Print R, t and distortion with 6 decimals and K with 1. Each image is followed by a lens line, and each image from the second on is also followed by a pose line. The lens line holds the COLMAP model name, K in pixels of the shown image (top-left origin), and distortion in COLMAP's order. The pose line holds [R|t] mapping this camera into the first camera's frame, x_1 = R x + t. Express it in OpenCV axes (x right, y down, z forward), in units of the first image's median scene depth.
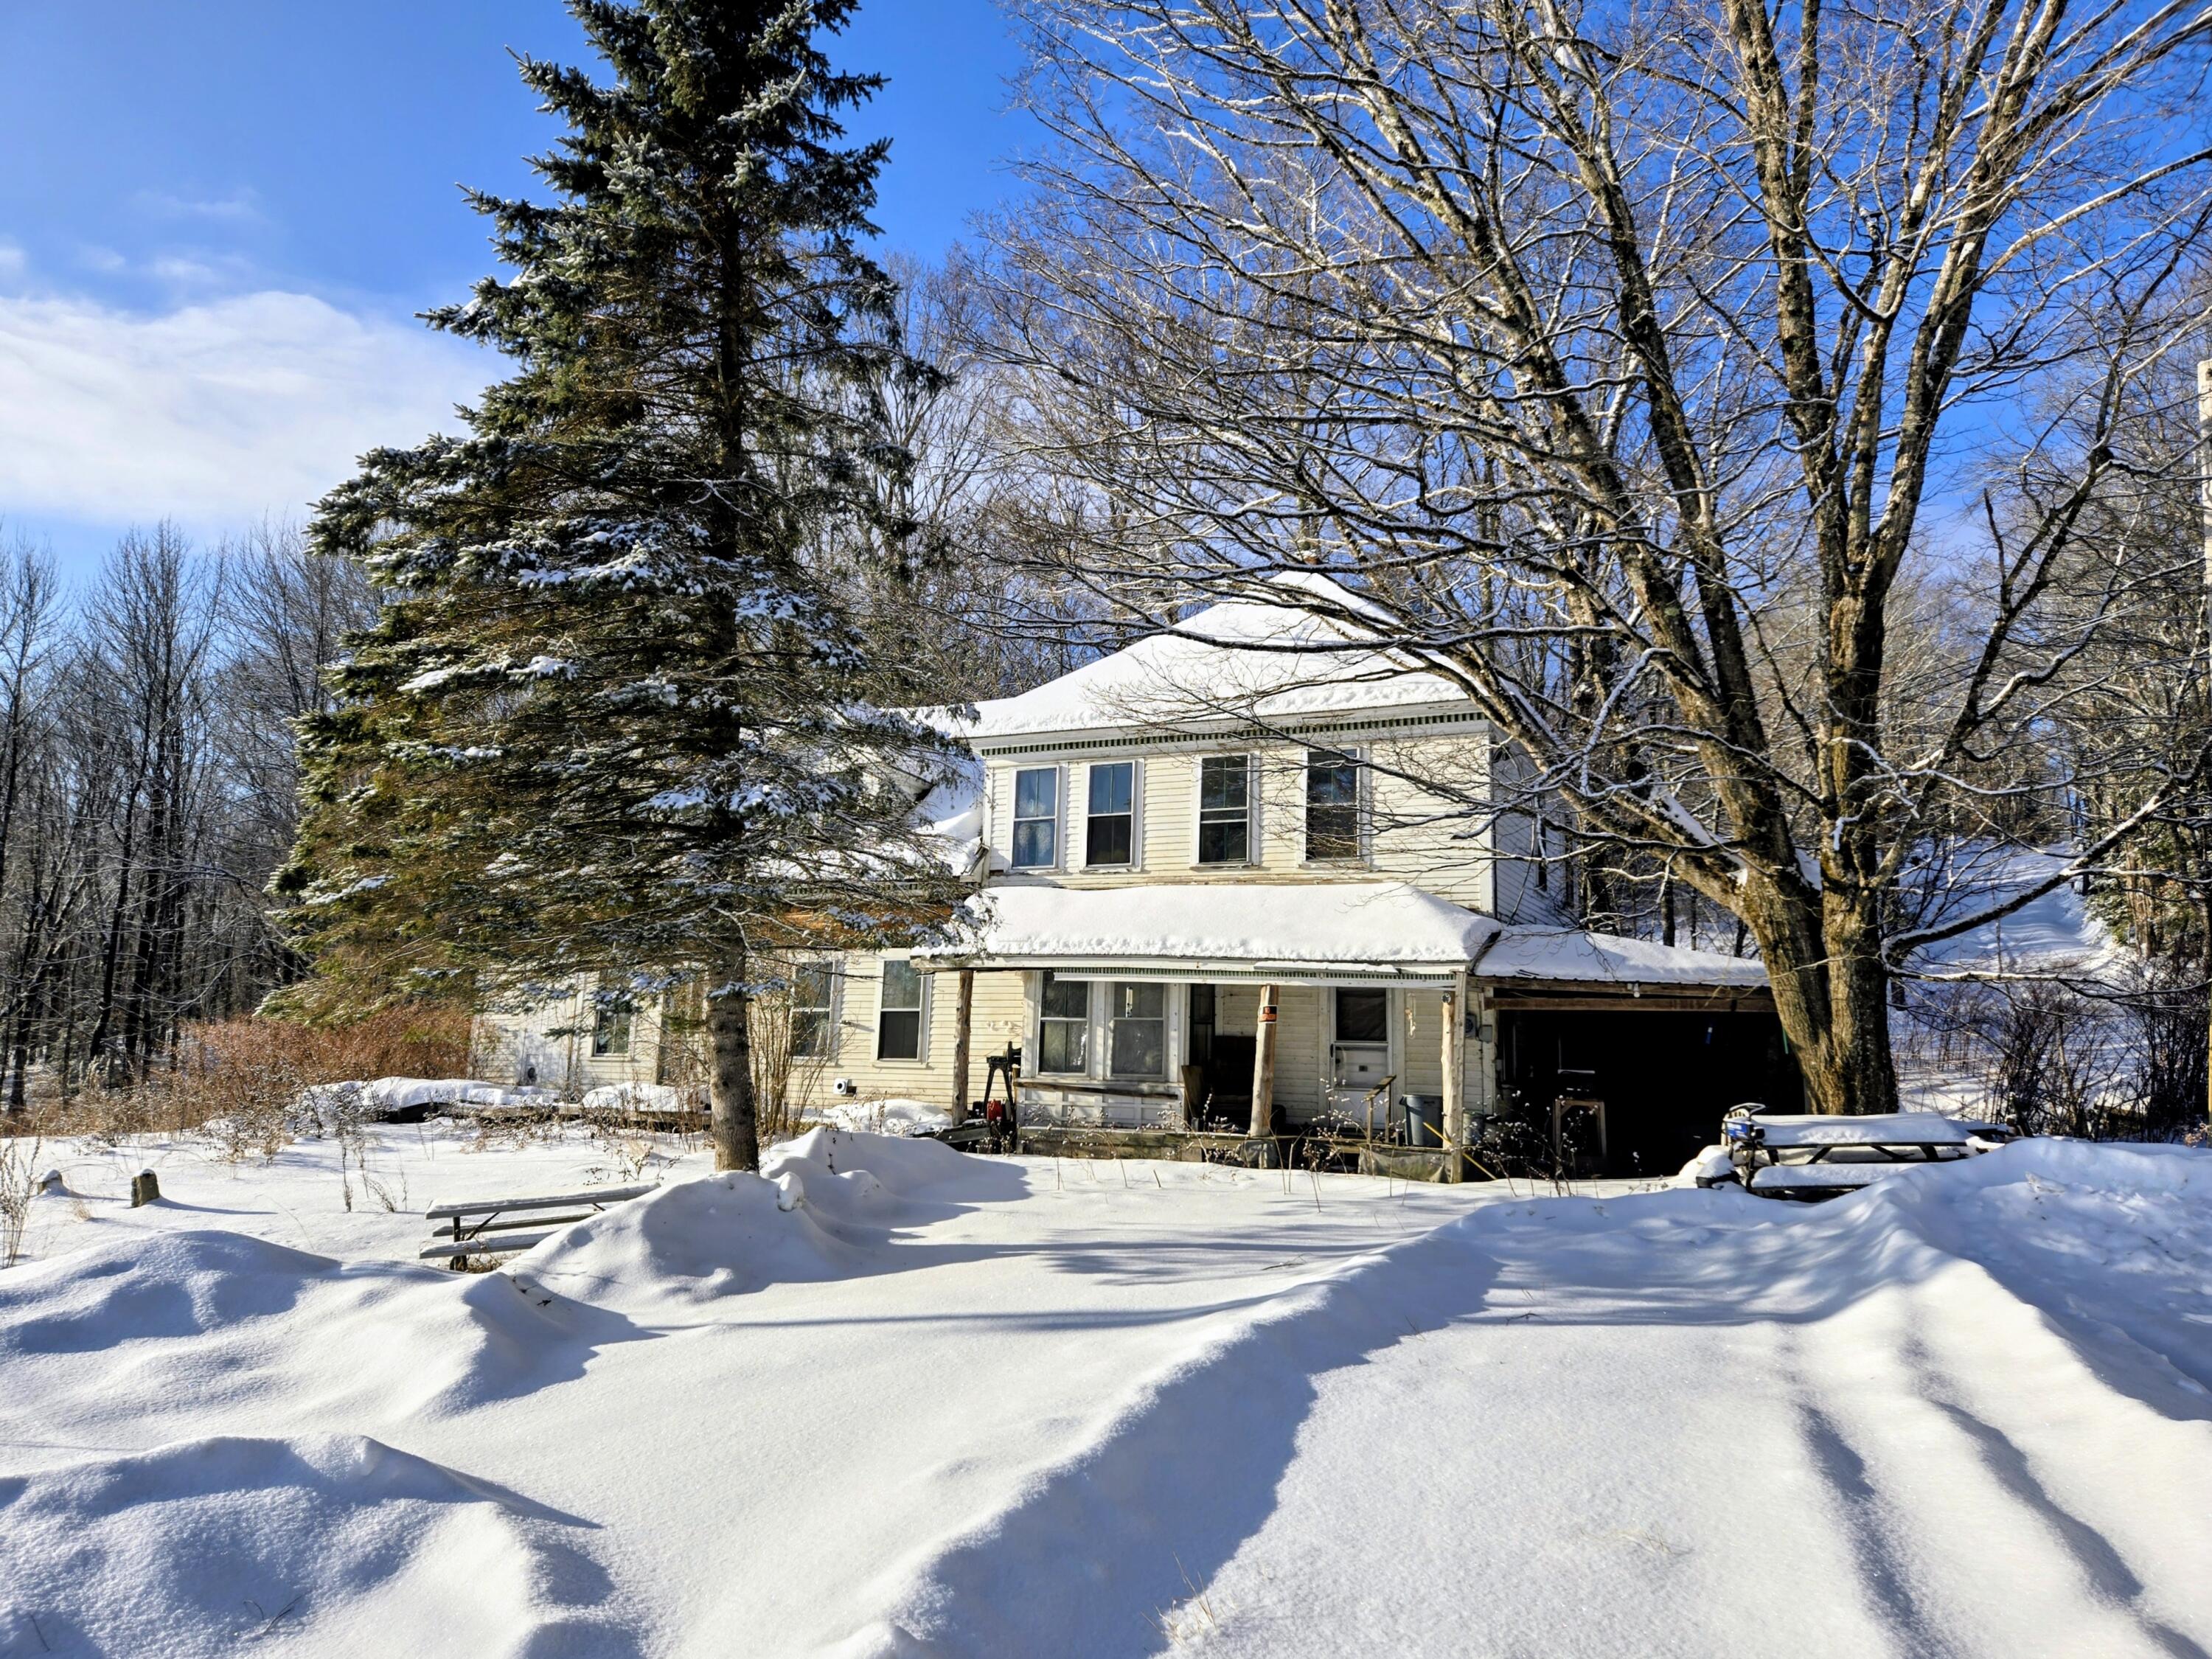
lens RADIAL K [[1497.2, 0, 1106.0], [0, 1497.2, 829.5], [0, 0, 1]] dist [0.050790, 0.000112]
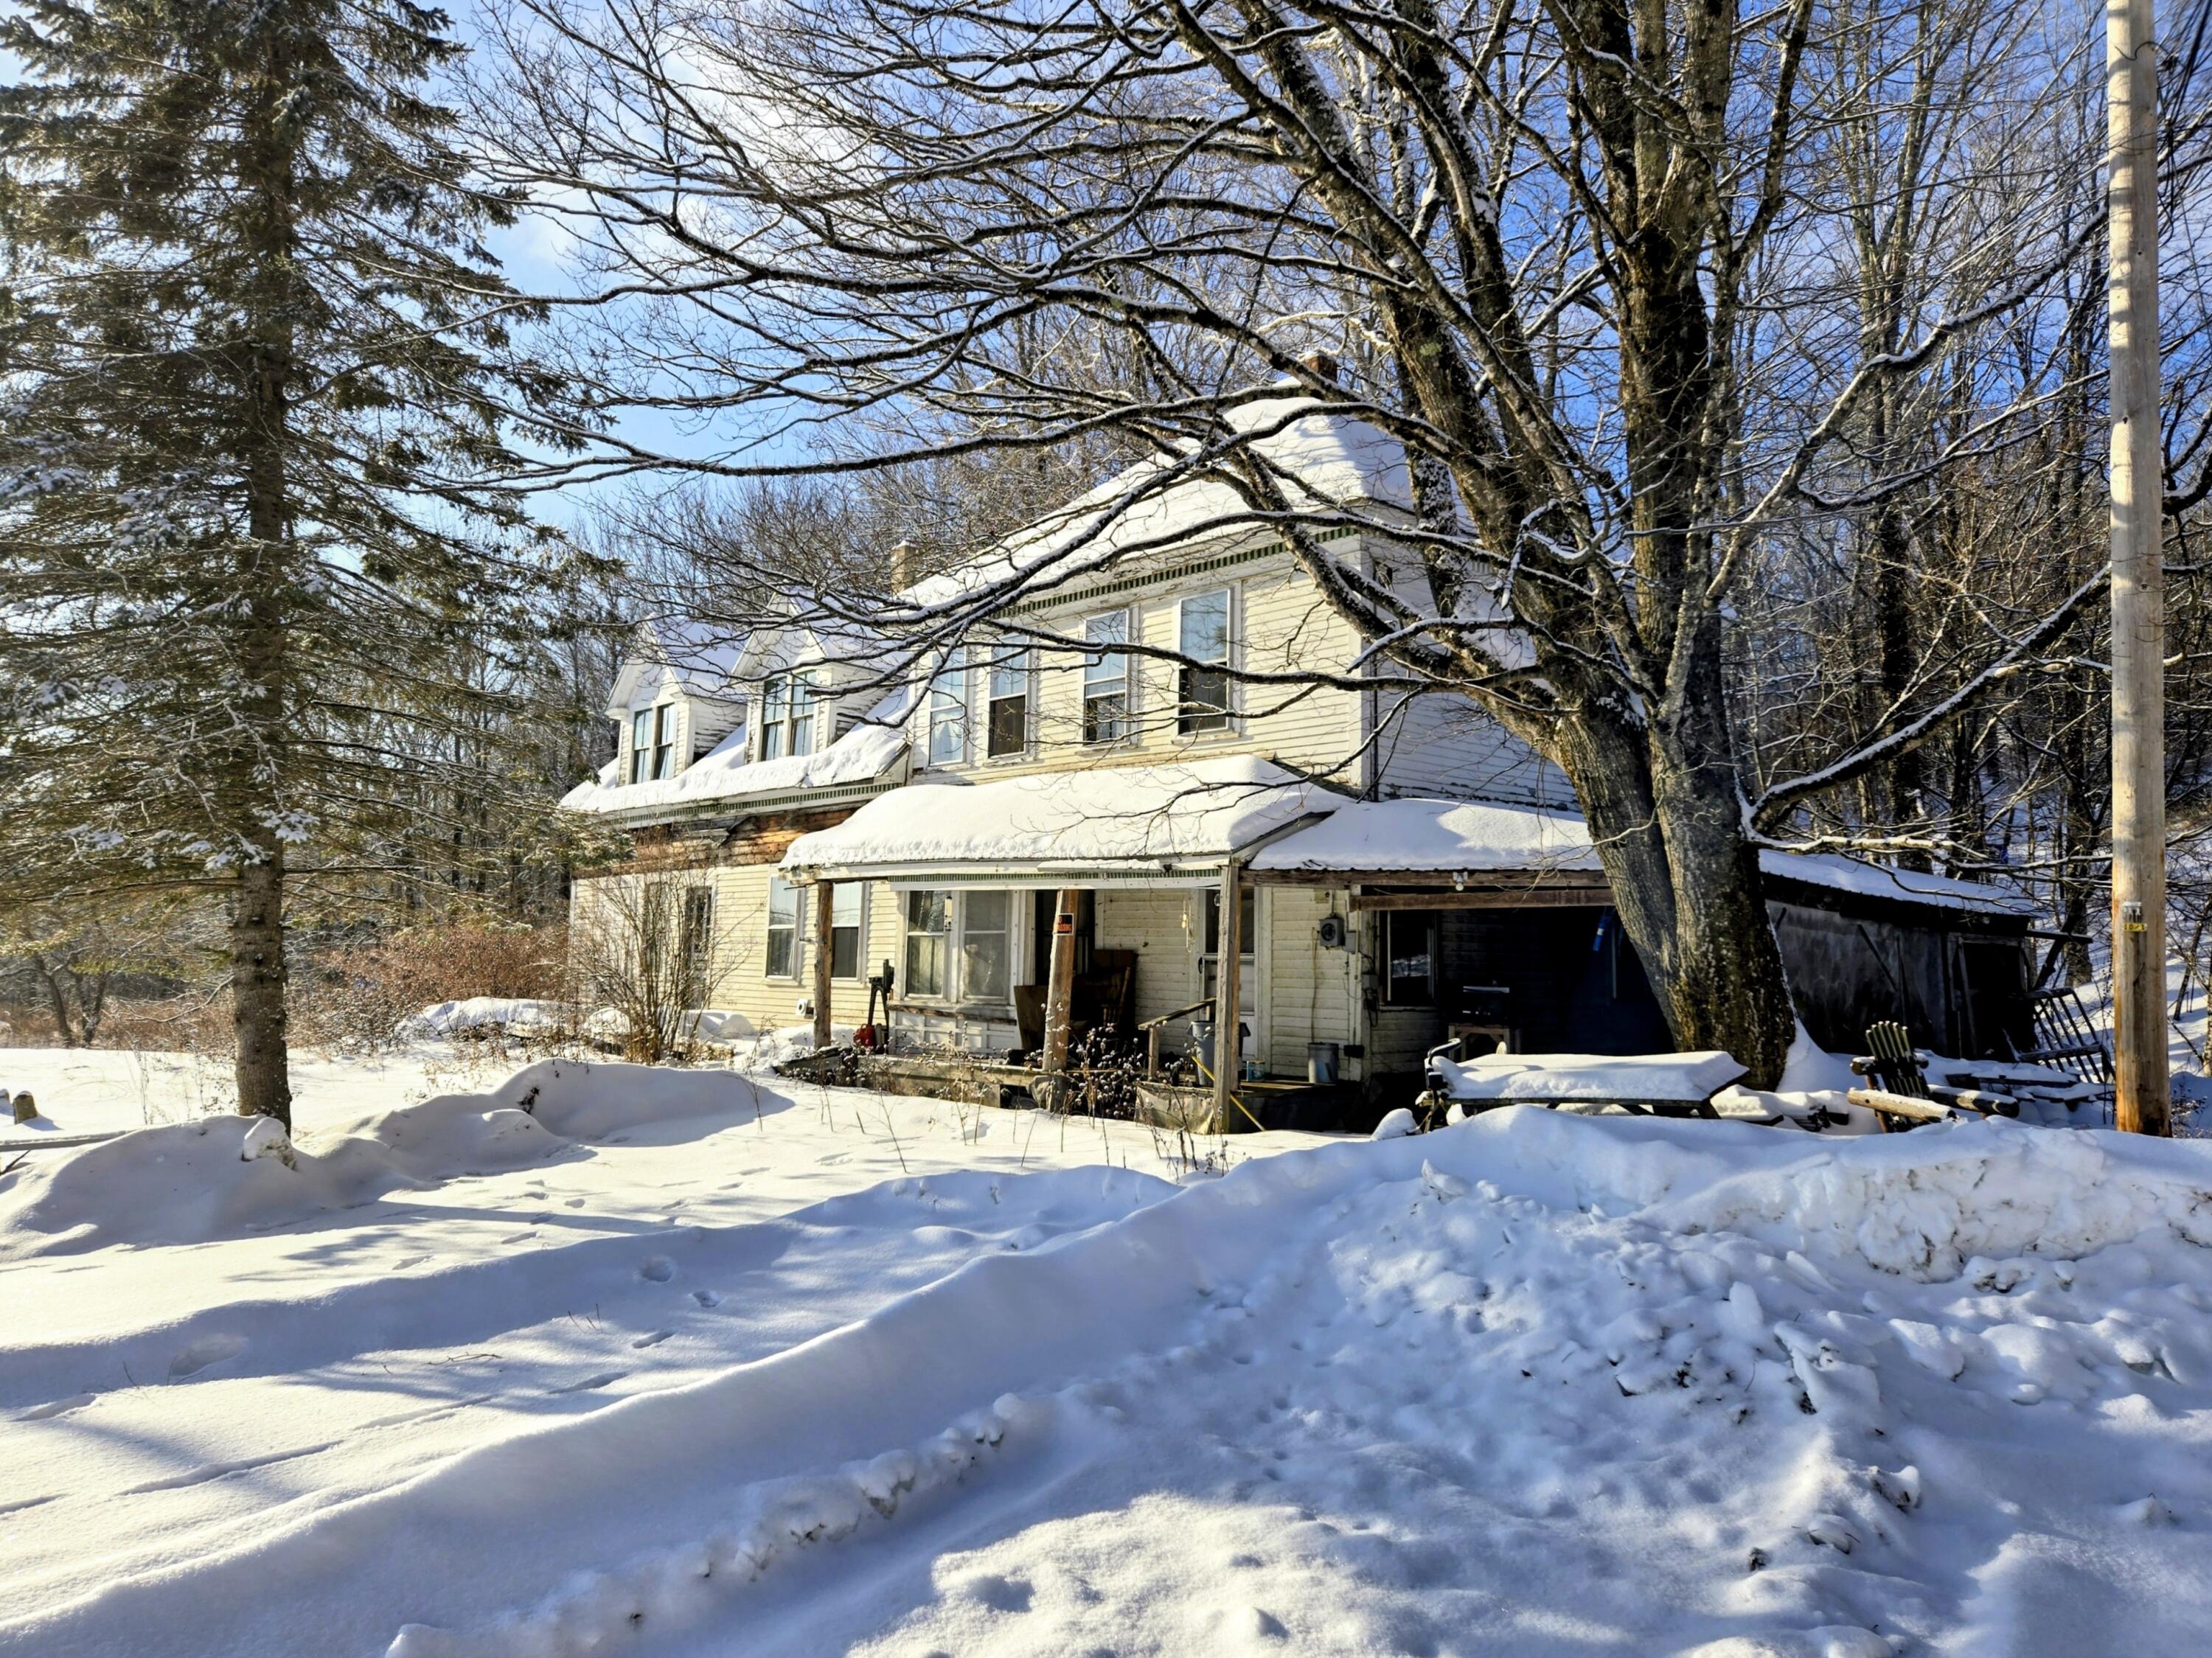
lens RADIAL K [[1497.1, 0, 1106.0], [0, 1497.1, 829.0], [0, 0, 1]] dist [0.050790, 0.000112]
pose [[0.943365, -0.044634, -0.328741, 0.389252], [0.065548, 0.996451, 0.052806, 0.028092], [0.325218, -0.071364, 0.942943, 0.229255]]
